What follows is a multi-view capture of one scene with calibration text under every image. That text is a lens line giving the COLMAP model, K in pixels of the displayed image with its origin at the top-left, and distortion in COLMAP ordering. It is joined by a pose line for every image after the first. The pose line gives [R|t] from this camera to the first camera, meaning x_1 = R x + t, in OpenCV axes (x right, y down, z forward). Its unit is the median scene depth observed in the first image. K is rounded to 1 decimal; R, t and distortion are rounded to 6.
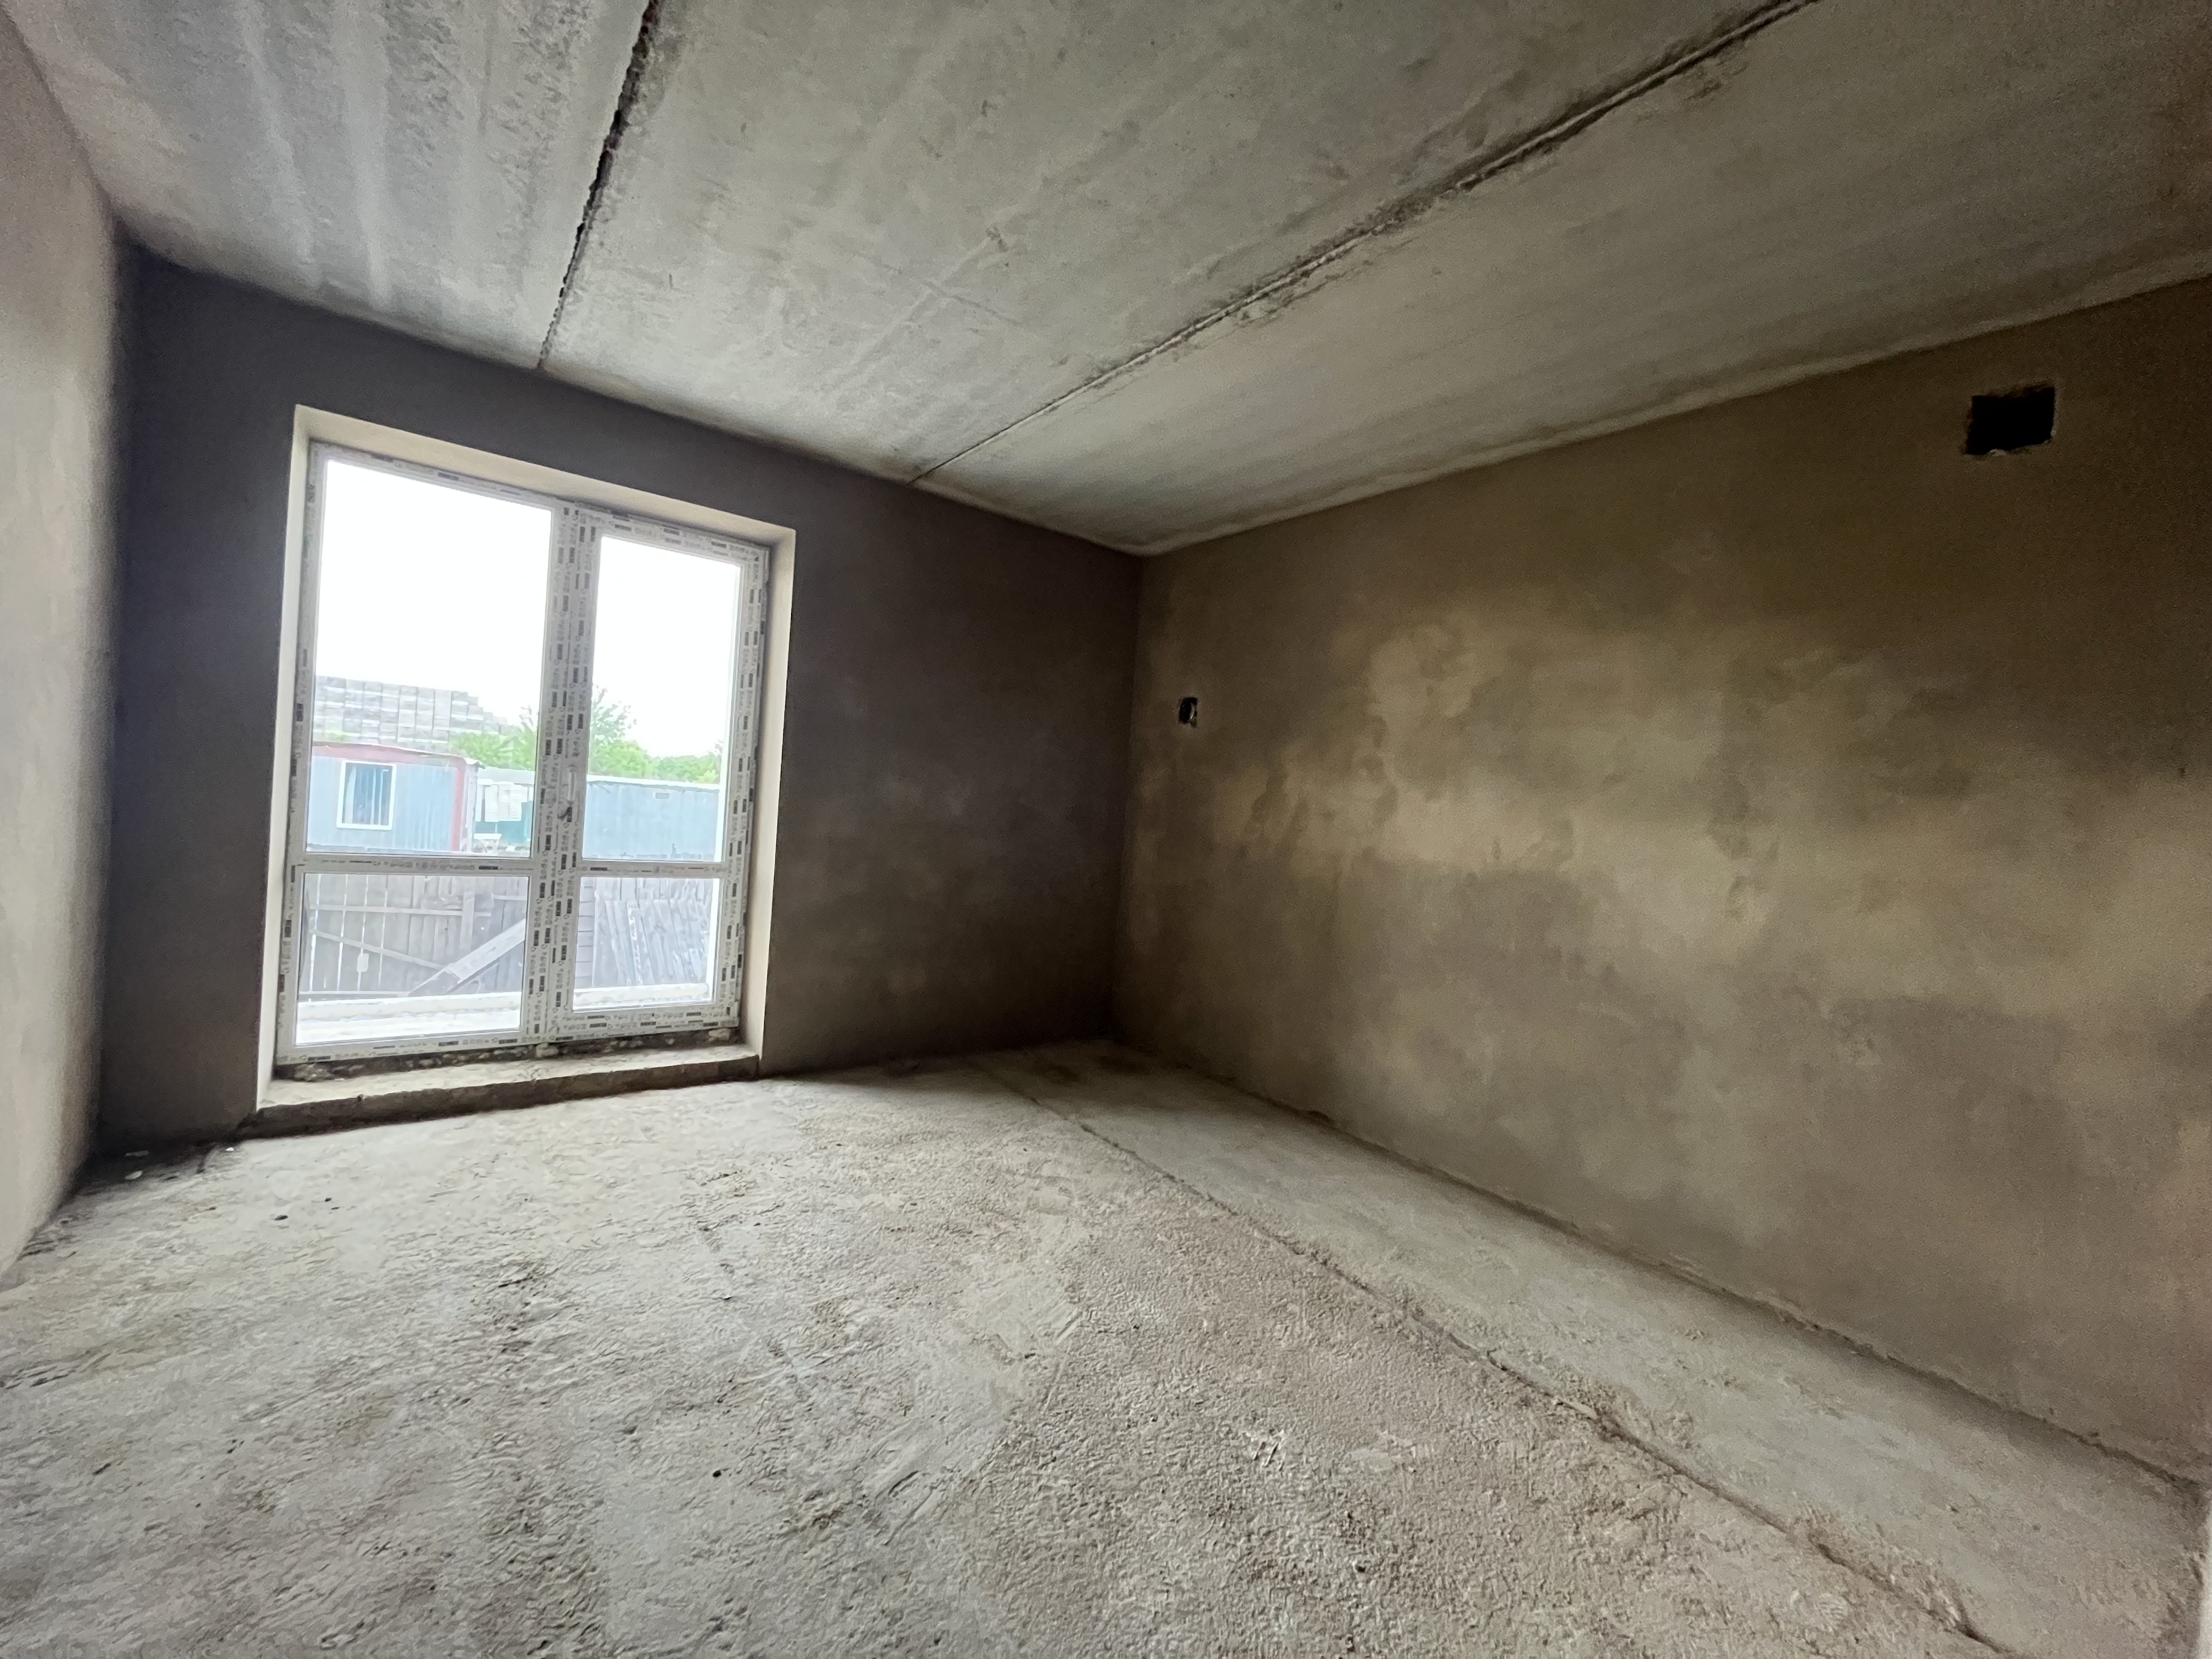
lens RADIAL K [[890.3, 0, 1113.6], [0, 890.3, 822.6], [0, 0, 1]] dist [-0.000116, 0.000016]
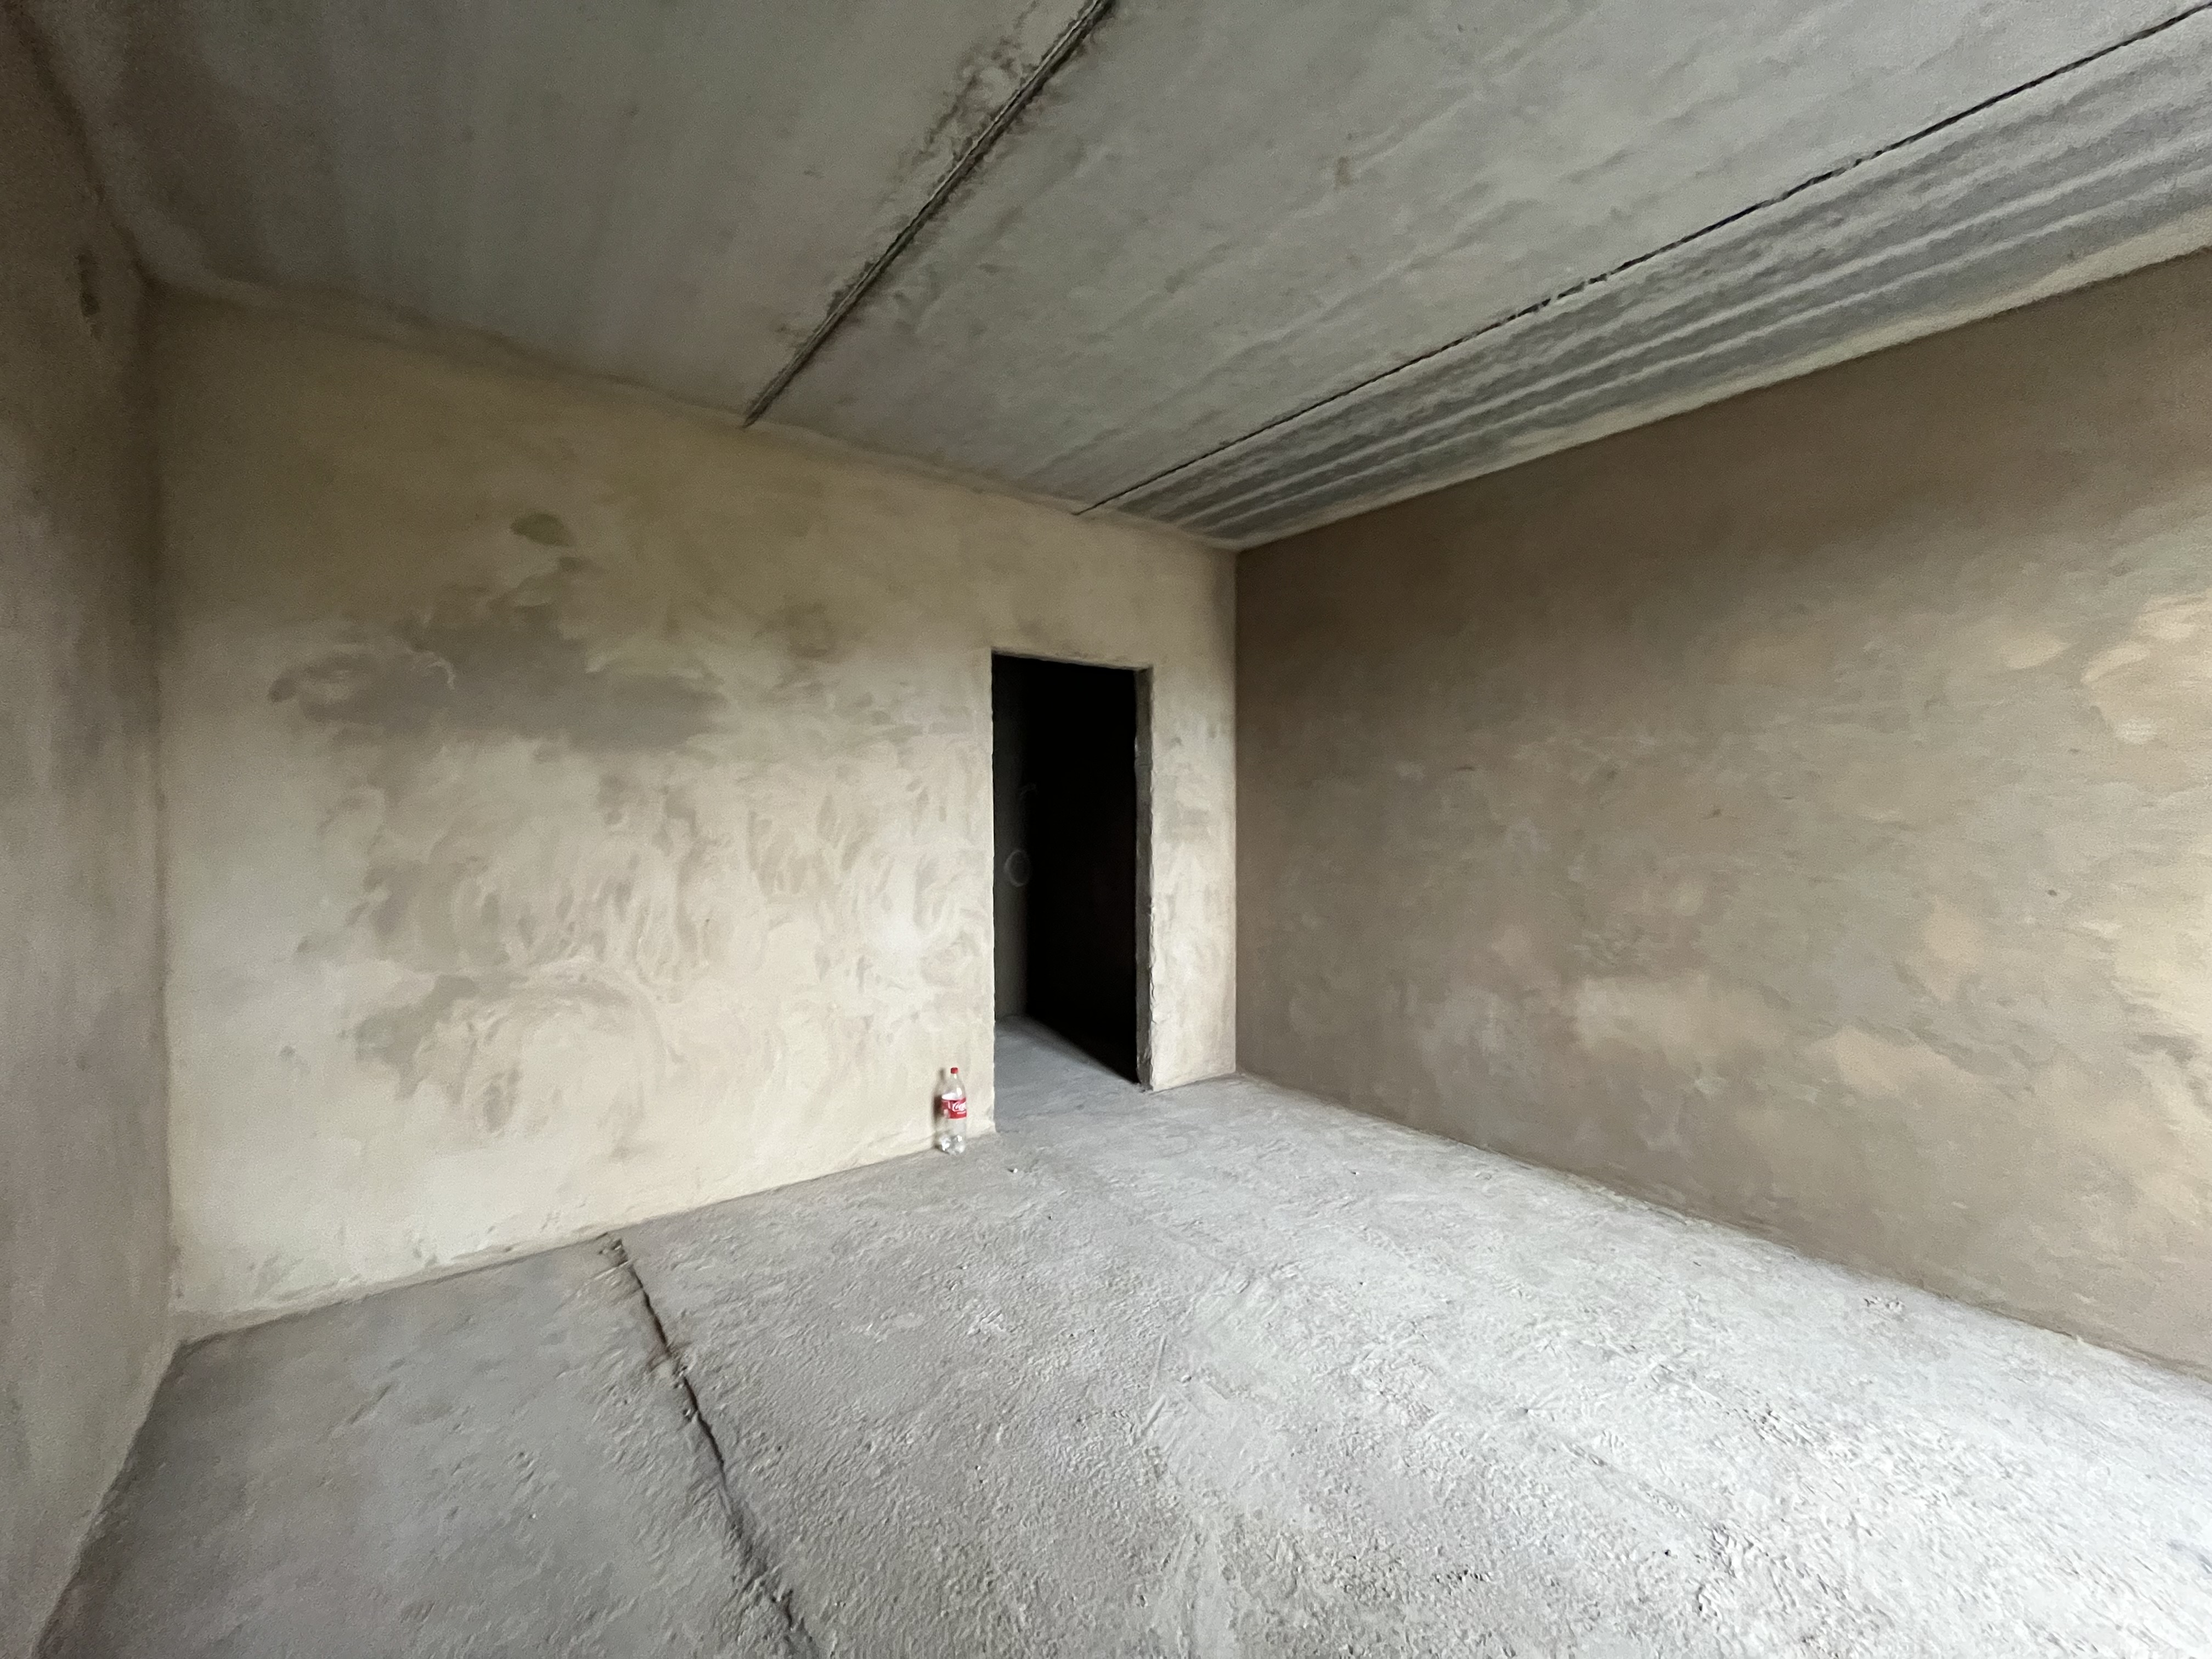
lens RADIAL K [[890.3, 0, 1104.0], [0, 890.3, 817.3], [0, 0, 1]] dist [-0.000116, 0.000016]
pose [[-0.997104, -0.075407, 0.009901, 0.042014], [-0.075125, 0.996826, 0.026353, -0.070857], [-0.011857, 0.025533, -0.999604, 2.069906]]
